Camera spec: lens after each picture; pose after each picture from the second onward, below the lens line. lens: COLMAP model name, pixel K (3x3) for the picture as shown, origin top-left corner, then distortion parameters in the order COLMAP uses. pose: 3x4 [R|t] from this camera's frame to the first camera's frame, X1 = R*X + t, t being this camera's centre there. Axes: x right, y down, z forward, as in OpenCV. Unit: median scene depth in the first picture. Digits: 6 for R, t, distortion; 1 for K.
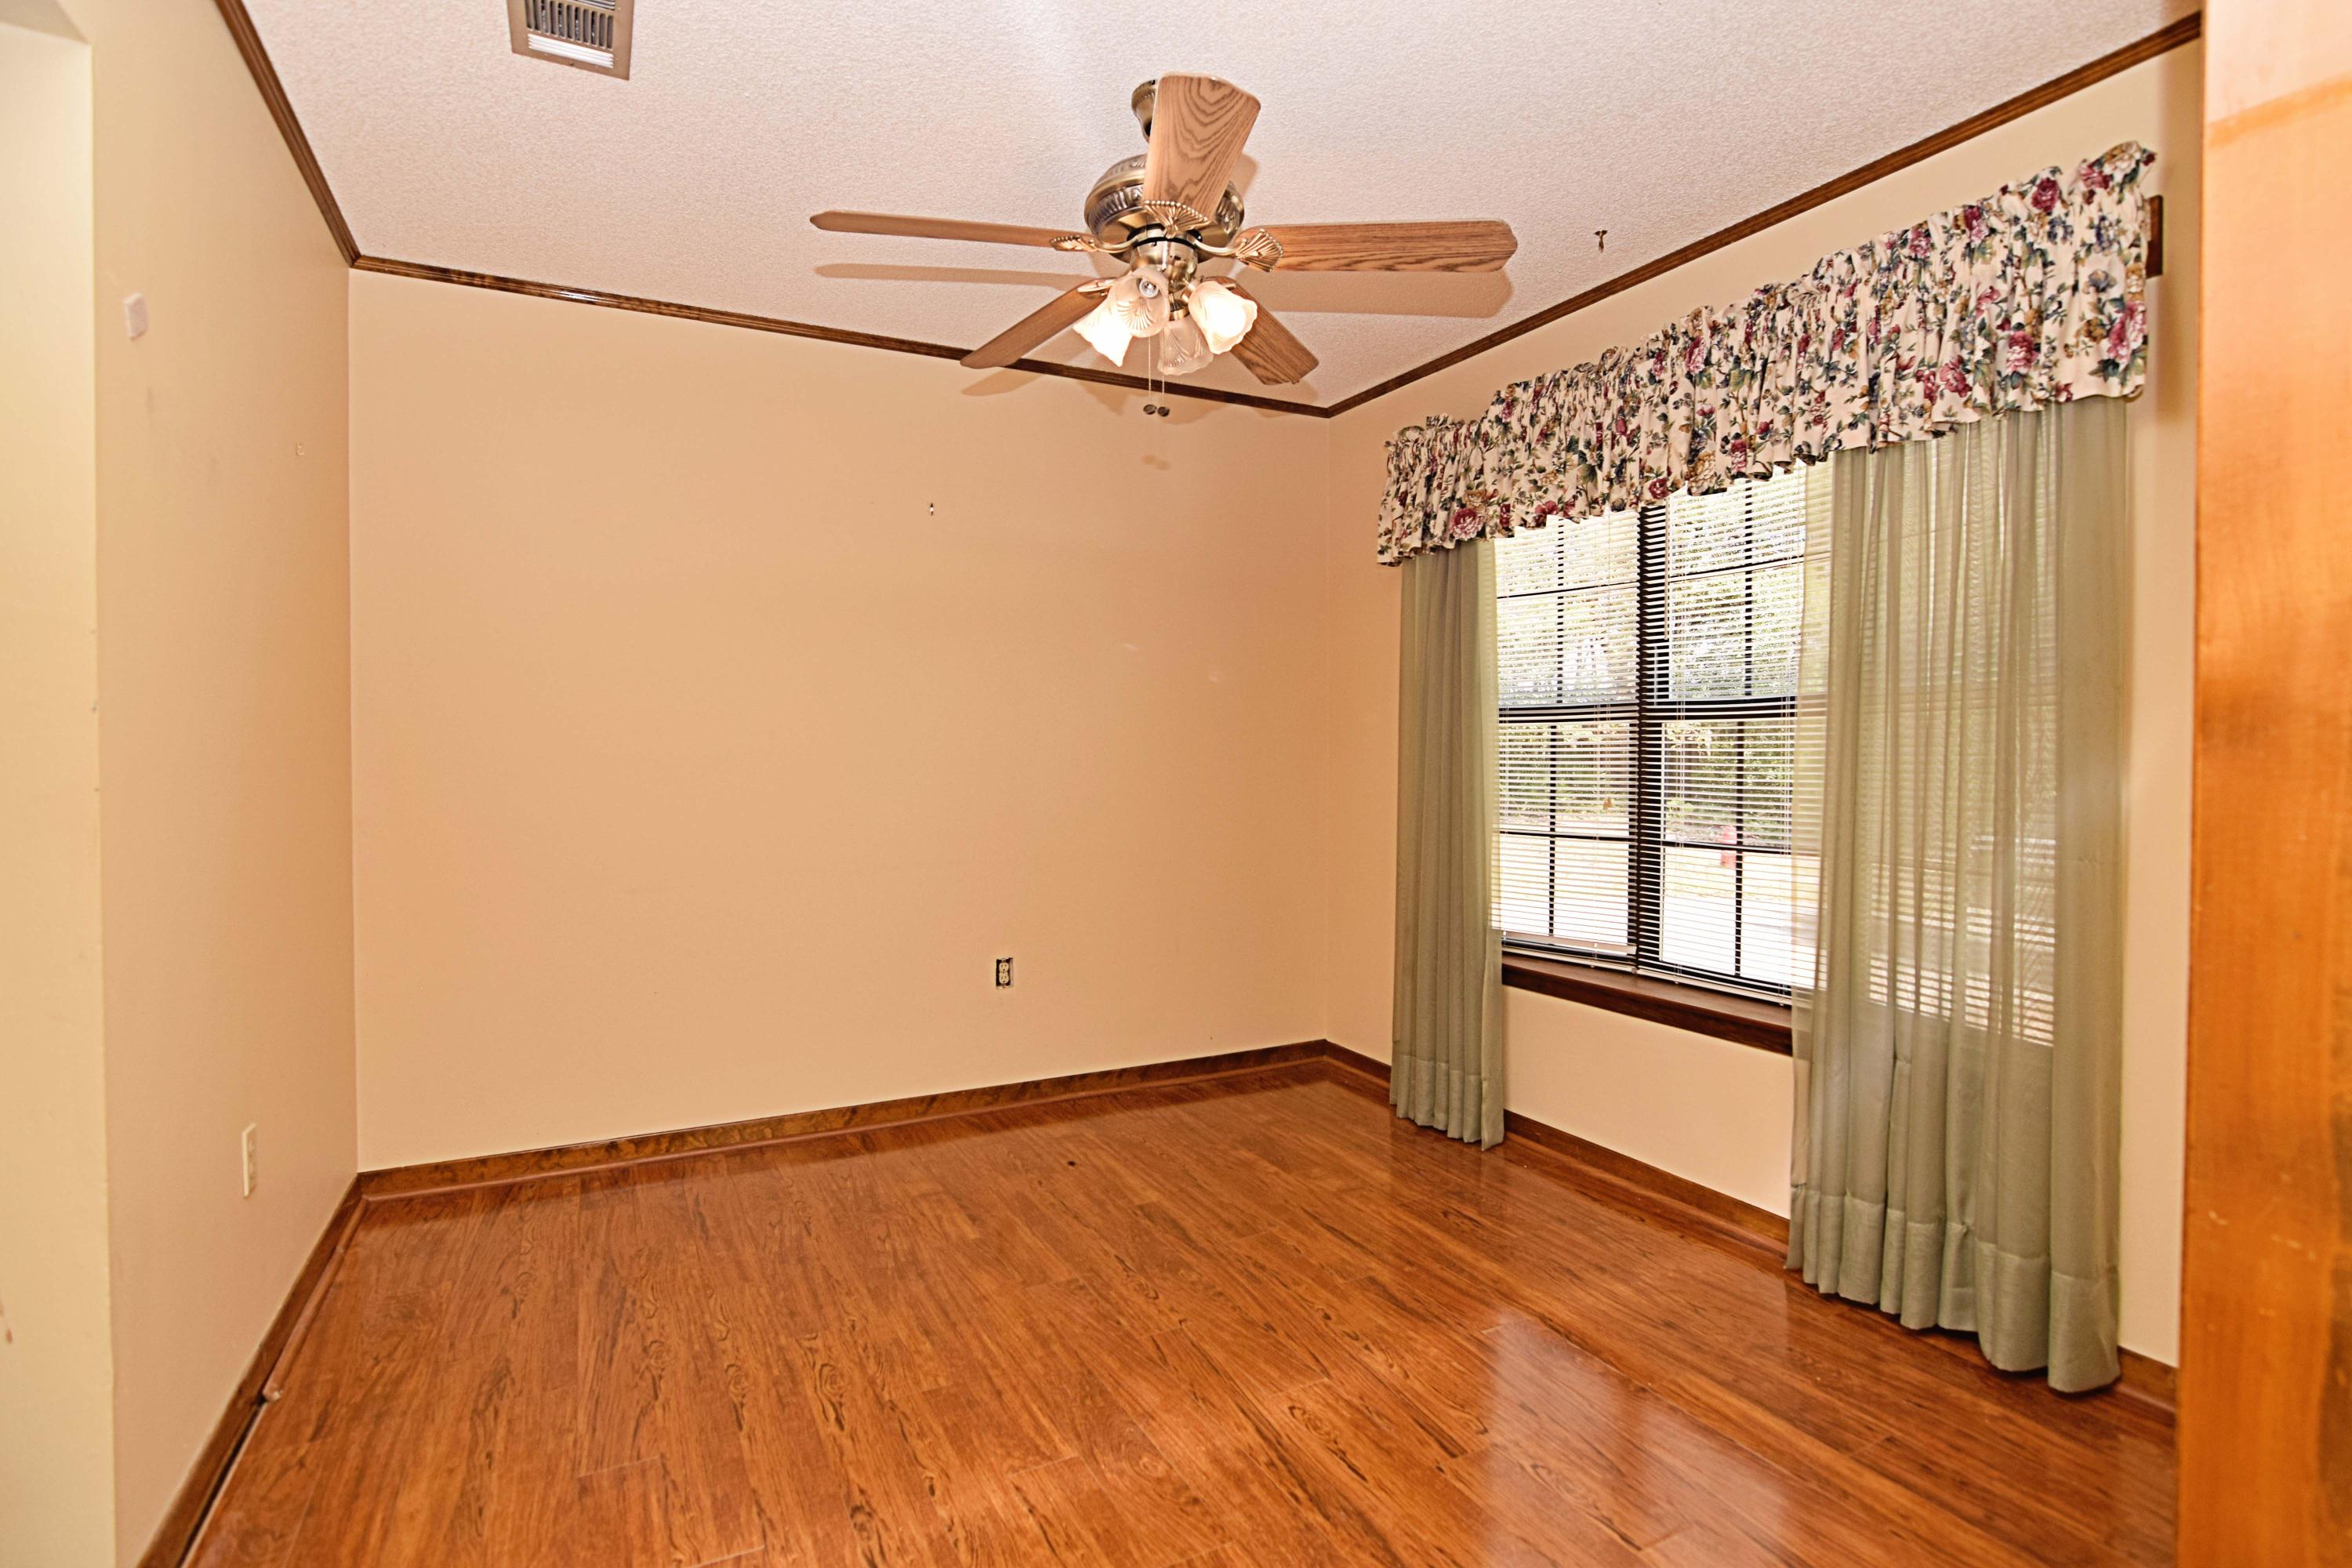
lens RADIAL K [[1144.5, 0, 1169.2], [0, 1144.5, 777.5], [0, 0, 1]] dist [-0.024815, 0.001430]
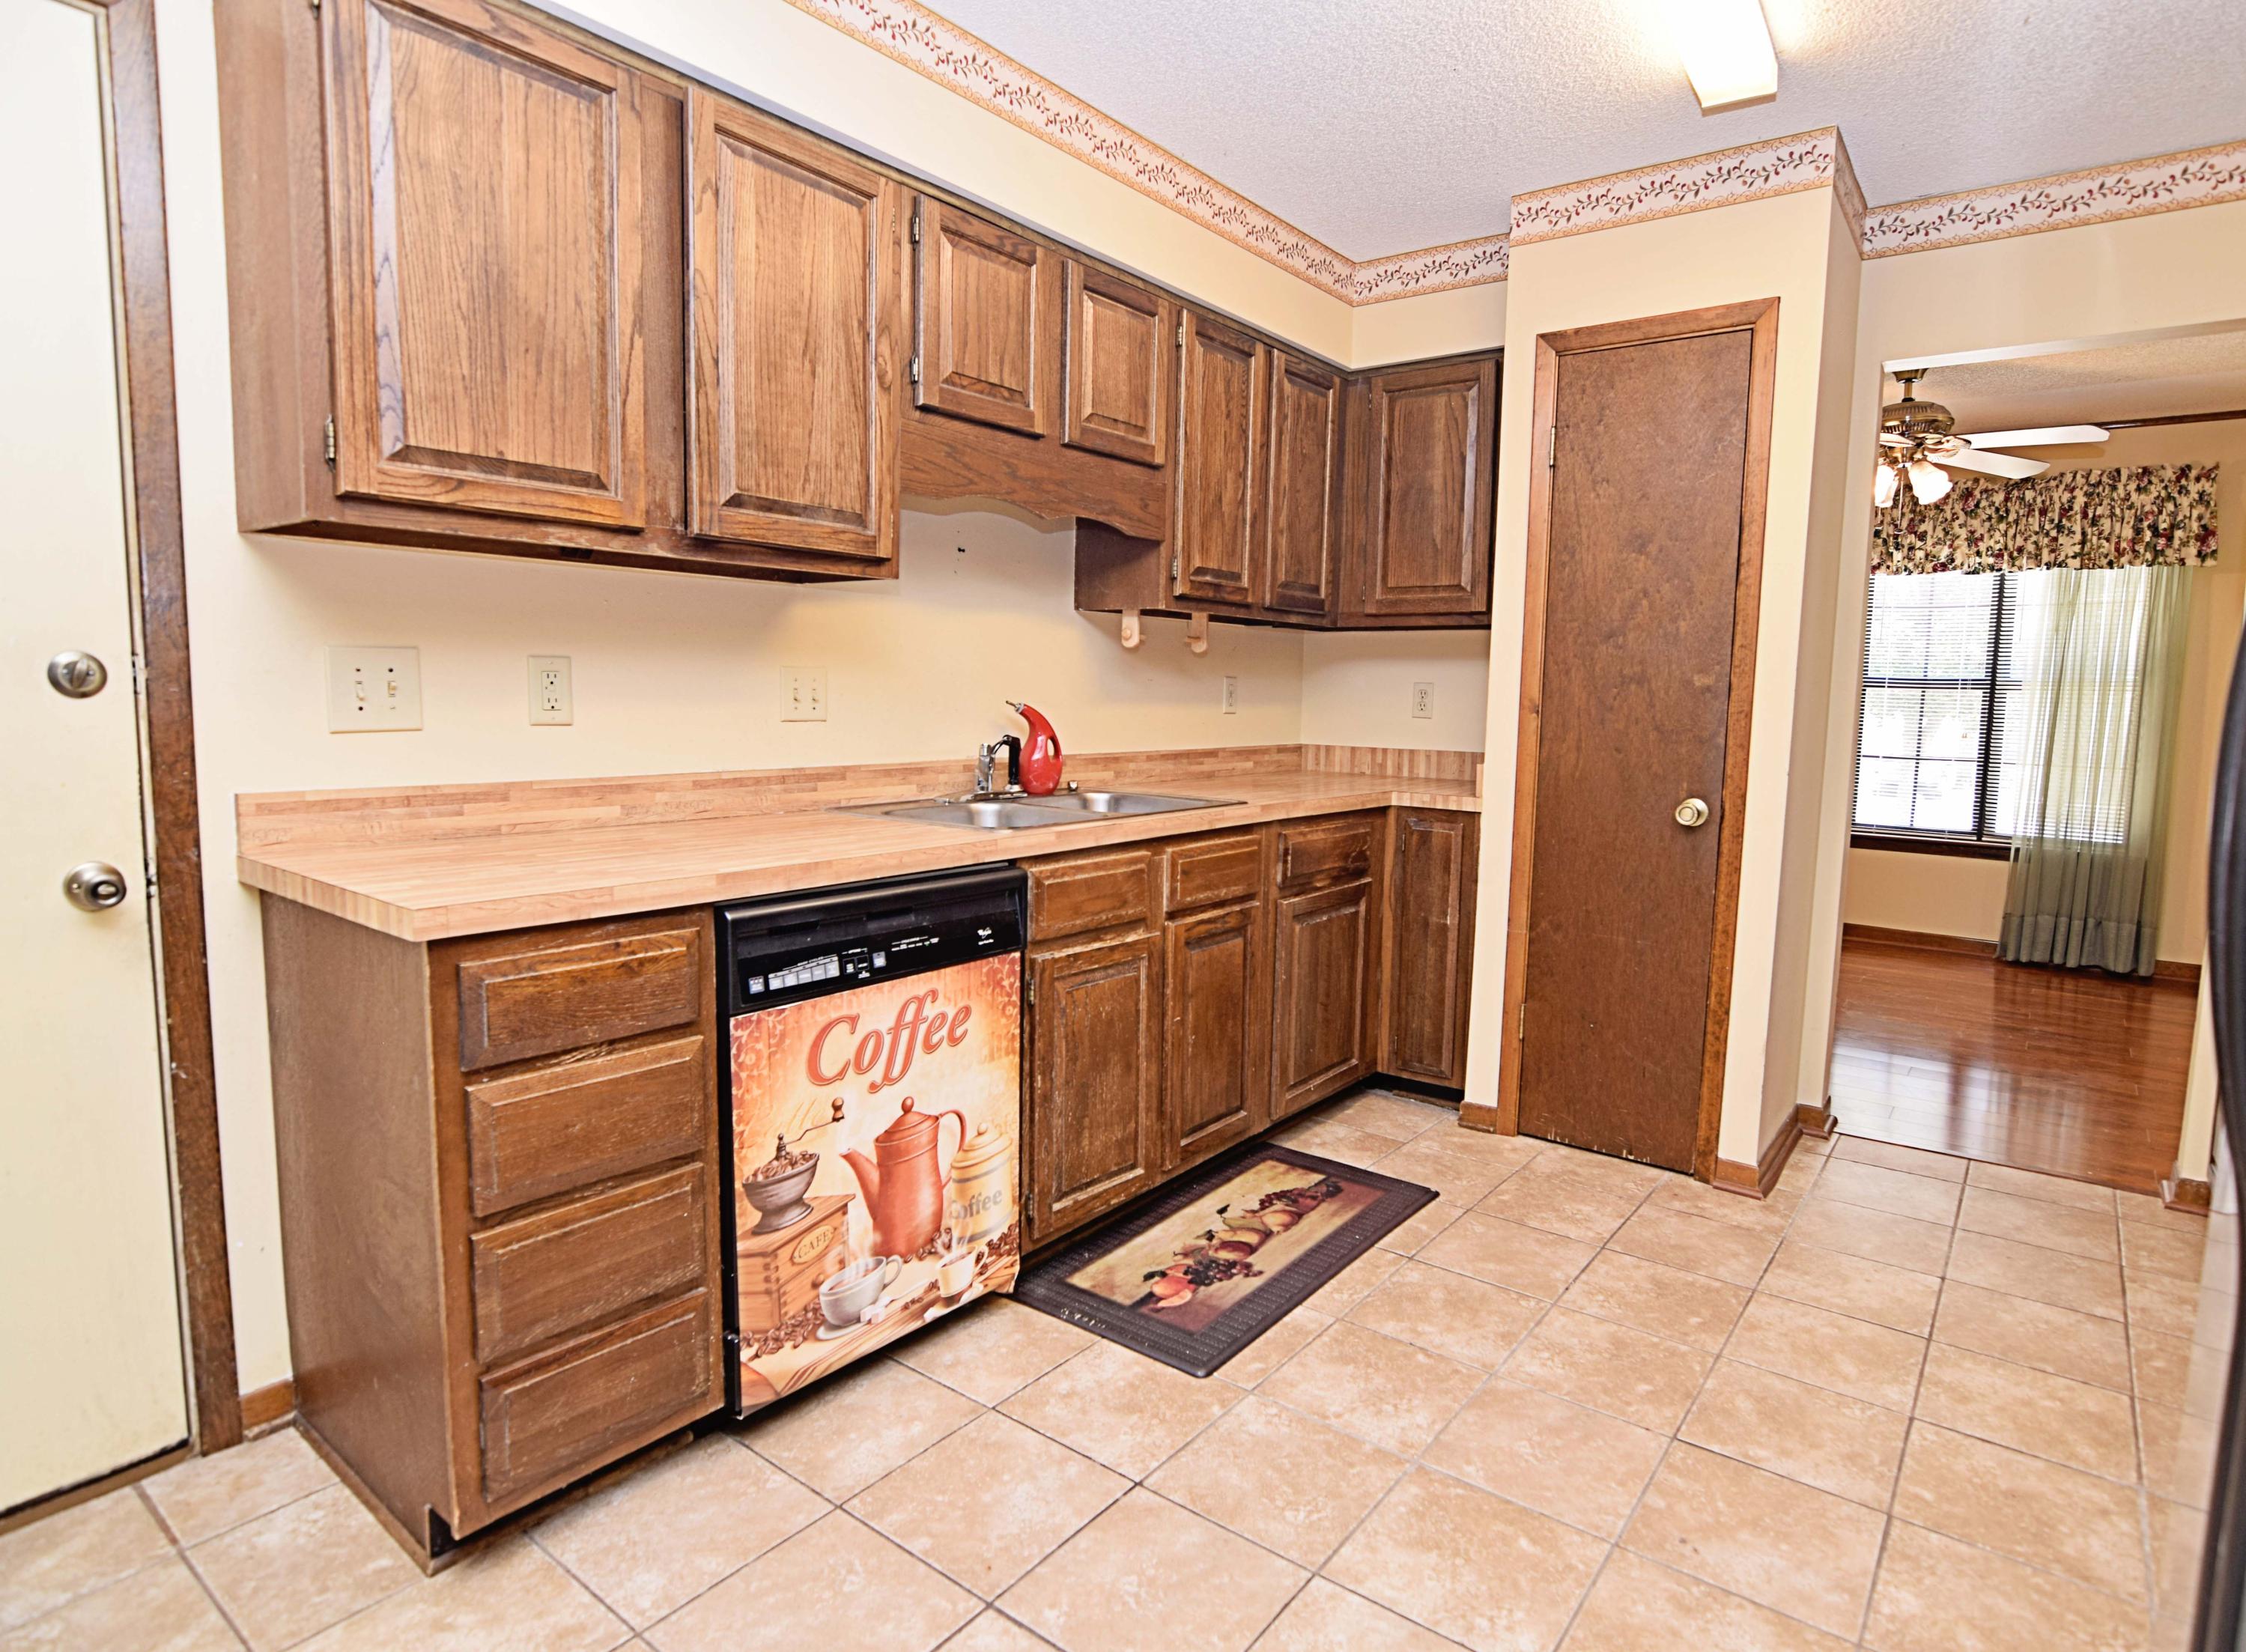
lens RADIAL K [[1211.4, 0, 1183.6], [0, 1211.4, 823.7], [0, 0, 1]] dist [-0.020582, 0.000906]
pose [[0.894909, -0.035860, 0.444806, -1.874992], [-0.006850, 0.995545, 0.094042, -0.010850], [-0.446196, -0.087206, 0.890676, -0.299162]]
